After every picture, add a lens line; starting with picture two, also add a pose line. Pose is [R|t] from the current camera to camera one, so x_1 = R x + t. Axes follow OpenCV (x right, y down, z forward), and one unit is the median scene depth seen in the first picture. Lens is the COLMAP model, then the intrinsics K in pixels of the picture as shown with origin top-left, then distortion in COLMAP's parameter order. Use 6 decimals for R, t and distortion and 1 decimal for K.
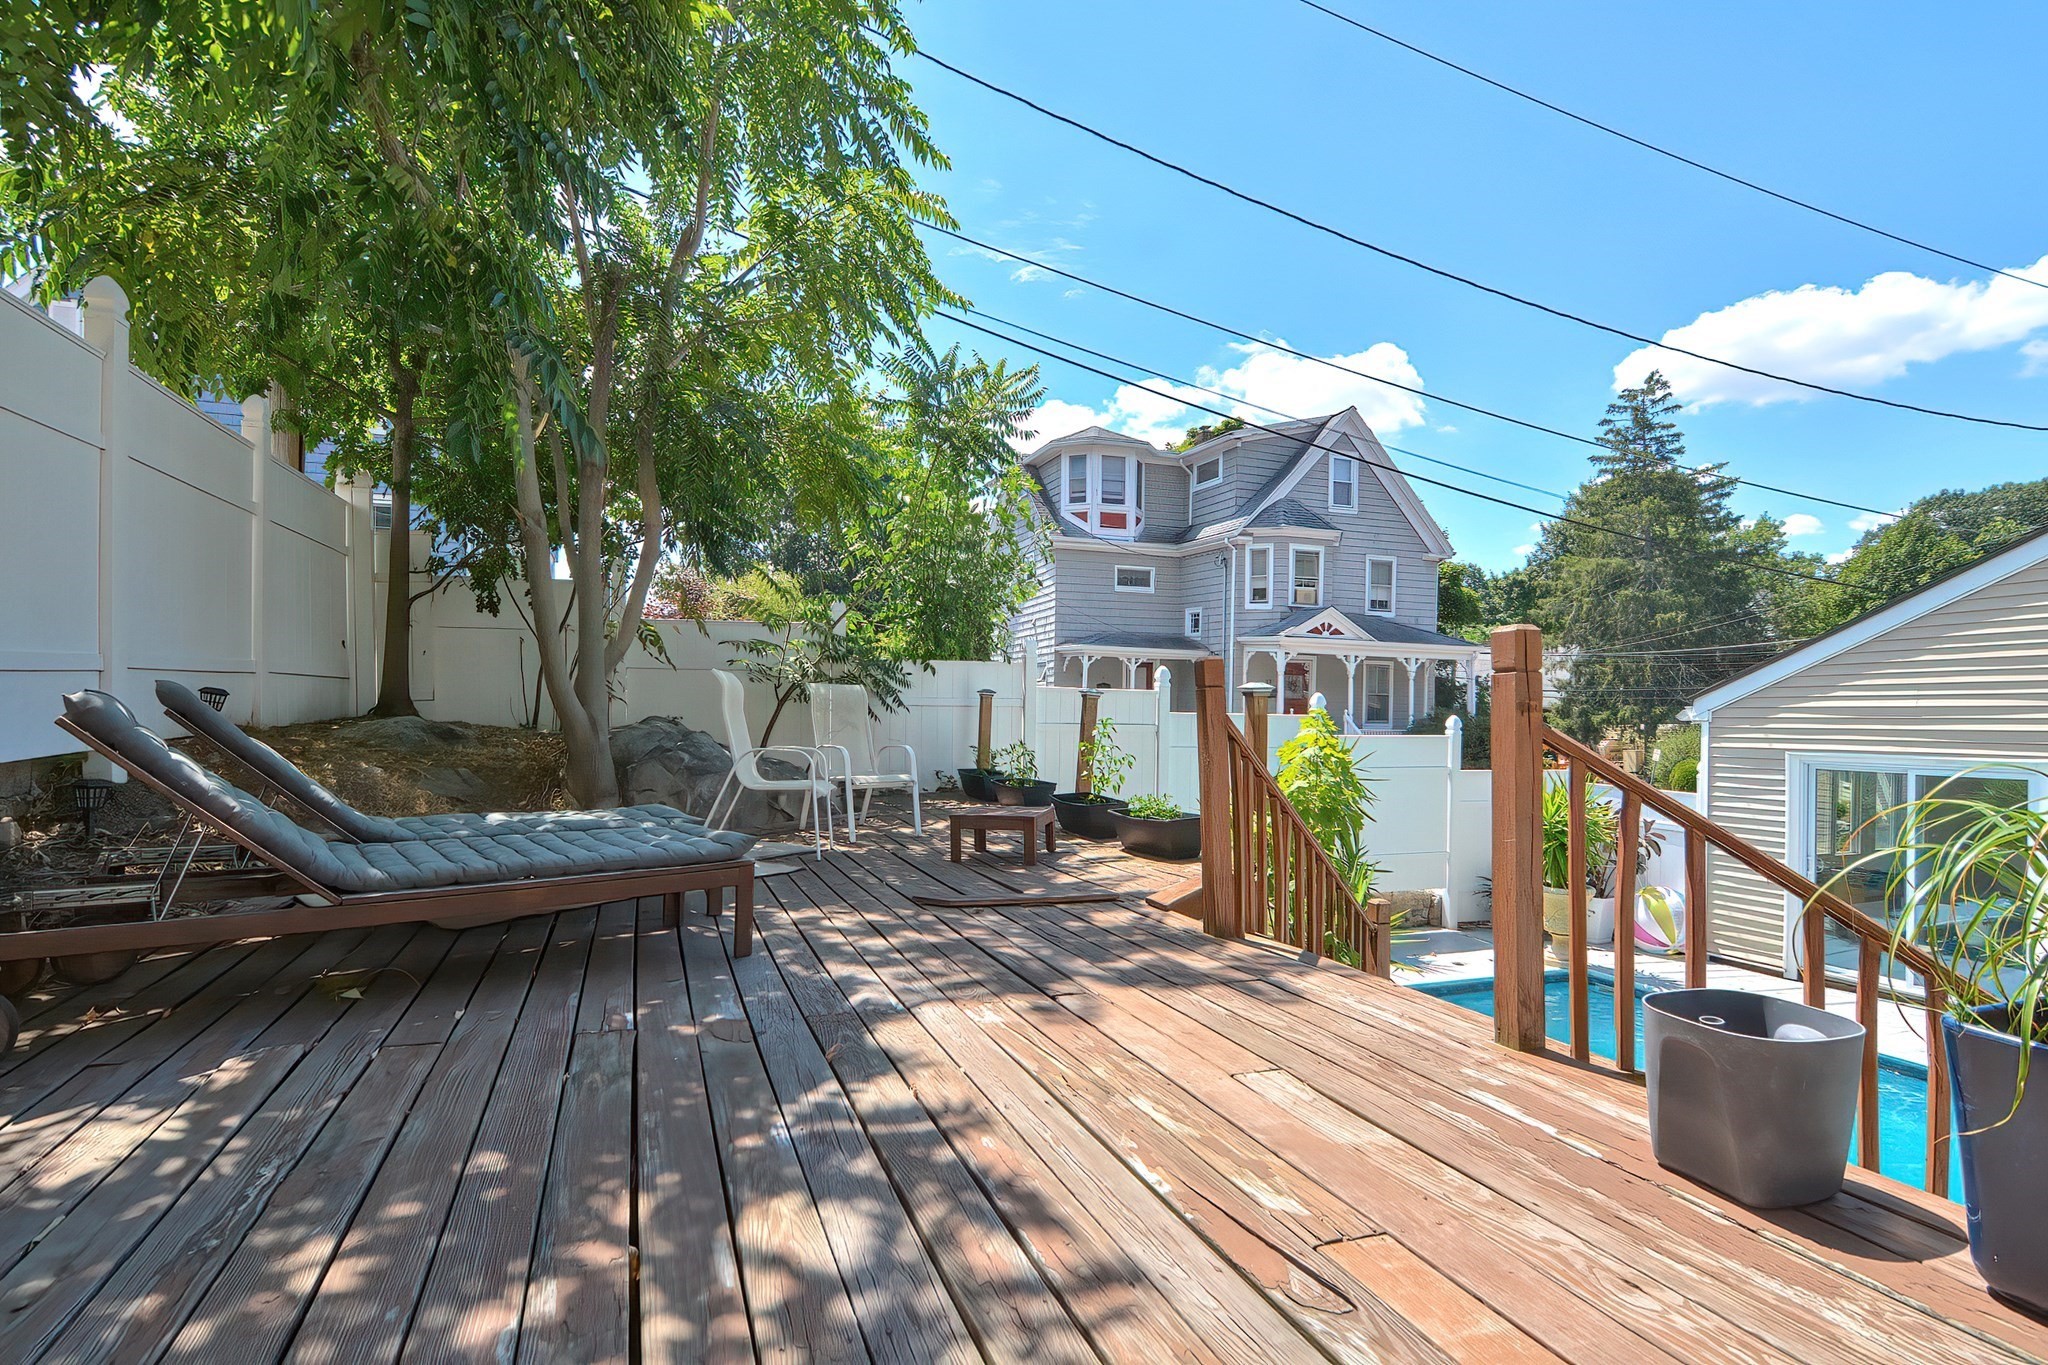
lens RADIAL K [[987.9, 0, 1022.3], [0, 987.9, 693.1], [0, 0, 1]] dist [-0.002838, -0.001158]
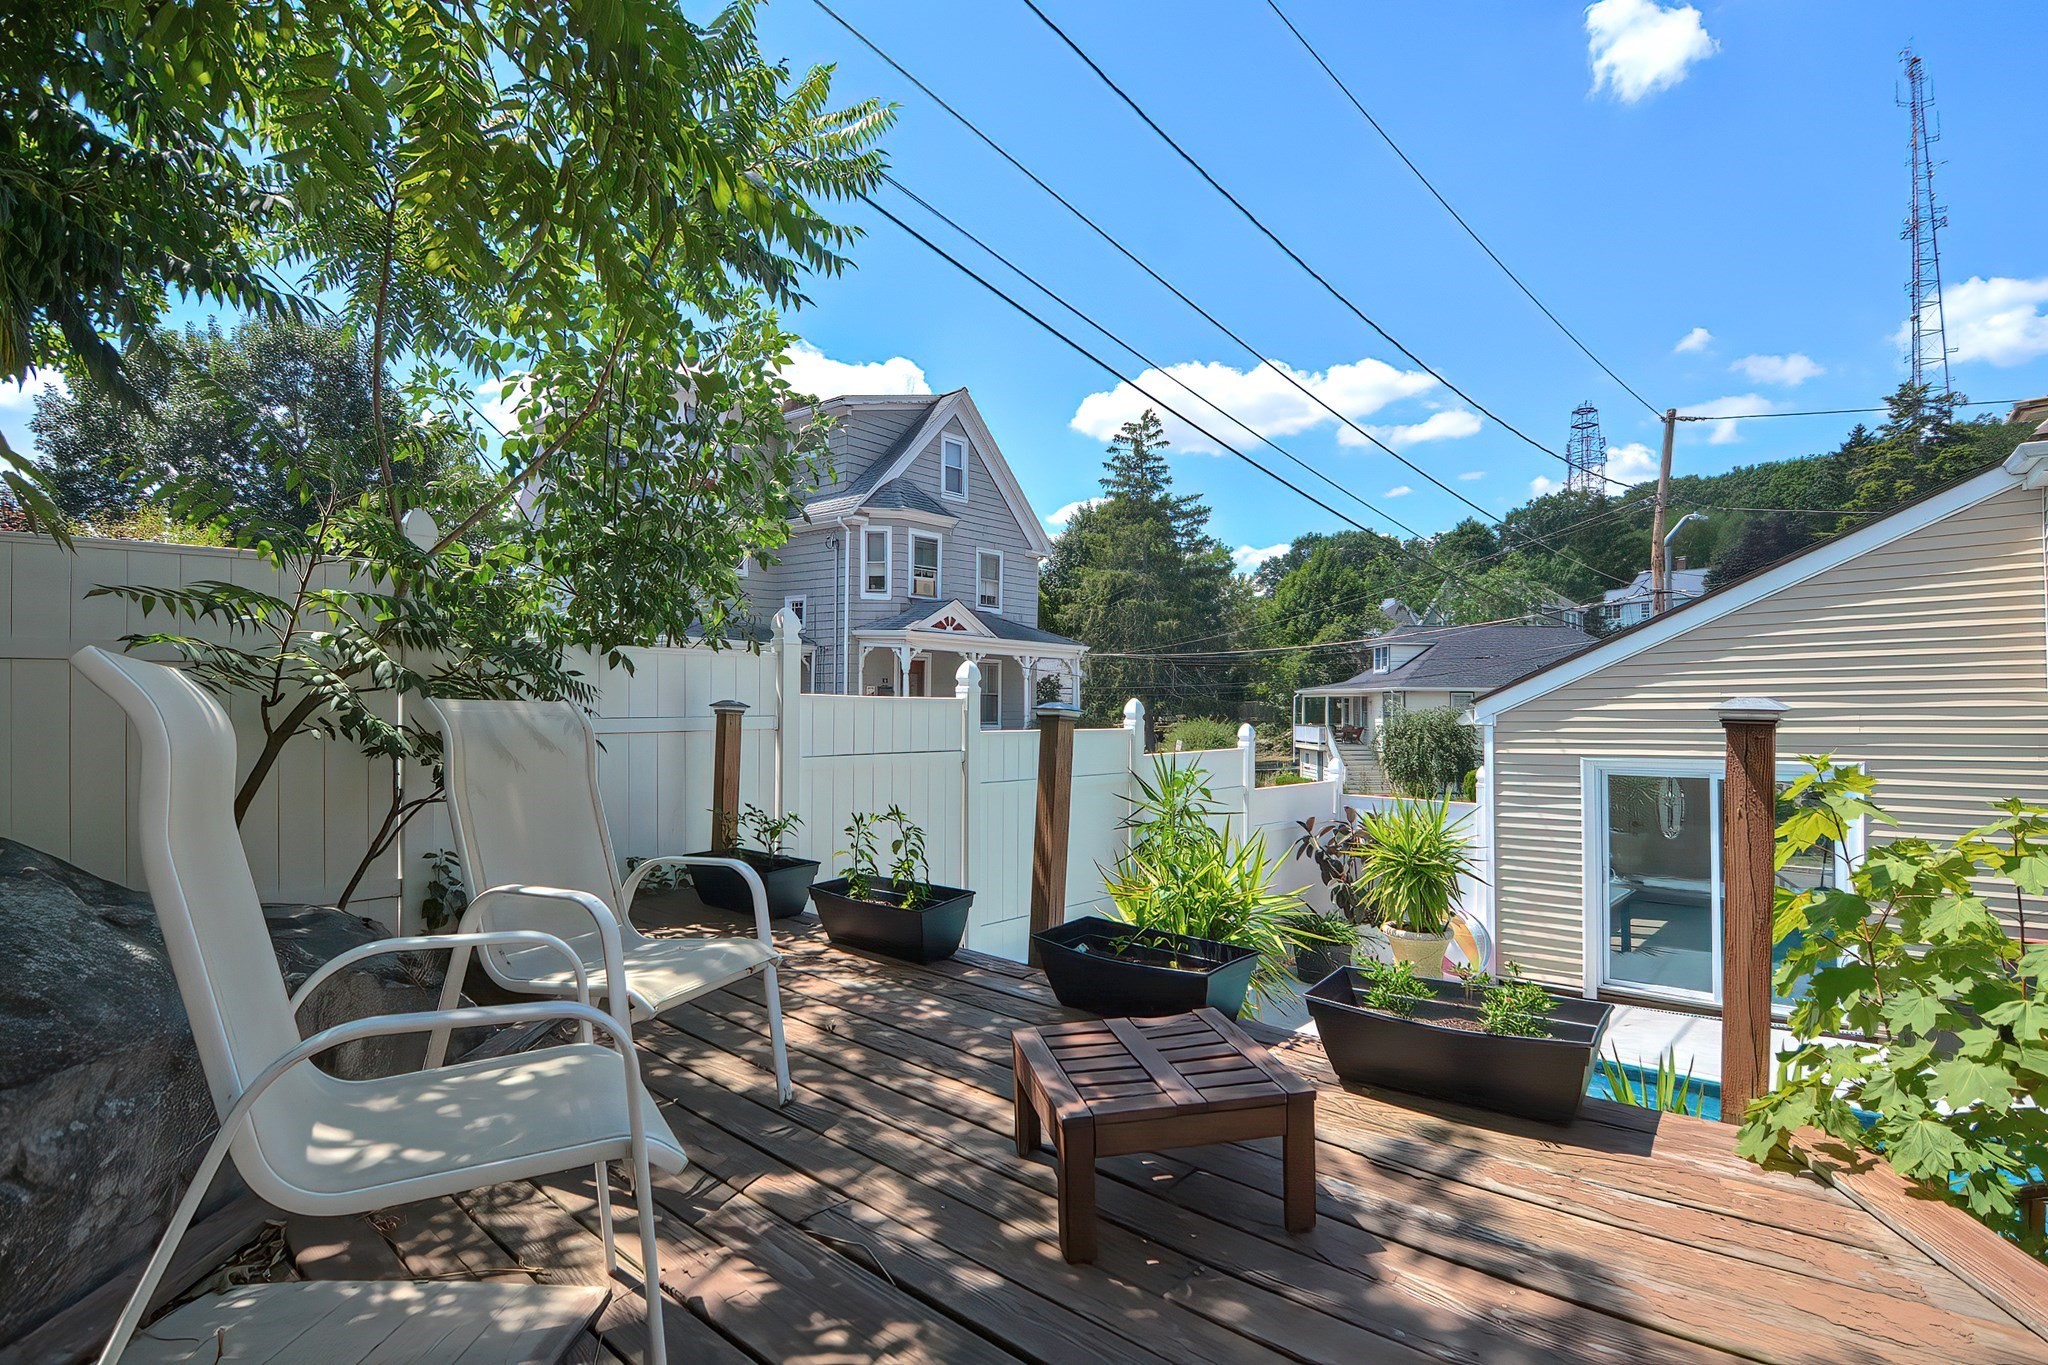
lens RADIAL K [[987.9, 0, 1025.7], [0, 987.9, 684.0], [0, 0, 1]] dist [-0.002838, -0.001158]
pose [[0.888639, -0.001924, 0.458603, -0.044842], [0.005243, 0.999968, -0.005963, -0.002830], [-0.458577, 0.007704, 0.888621, 0.139306]]
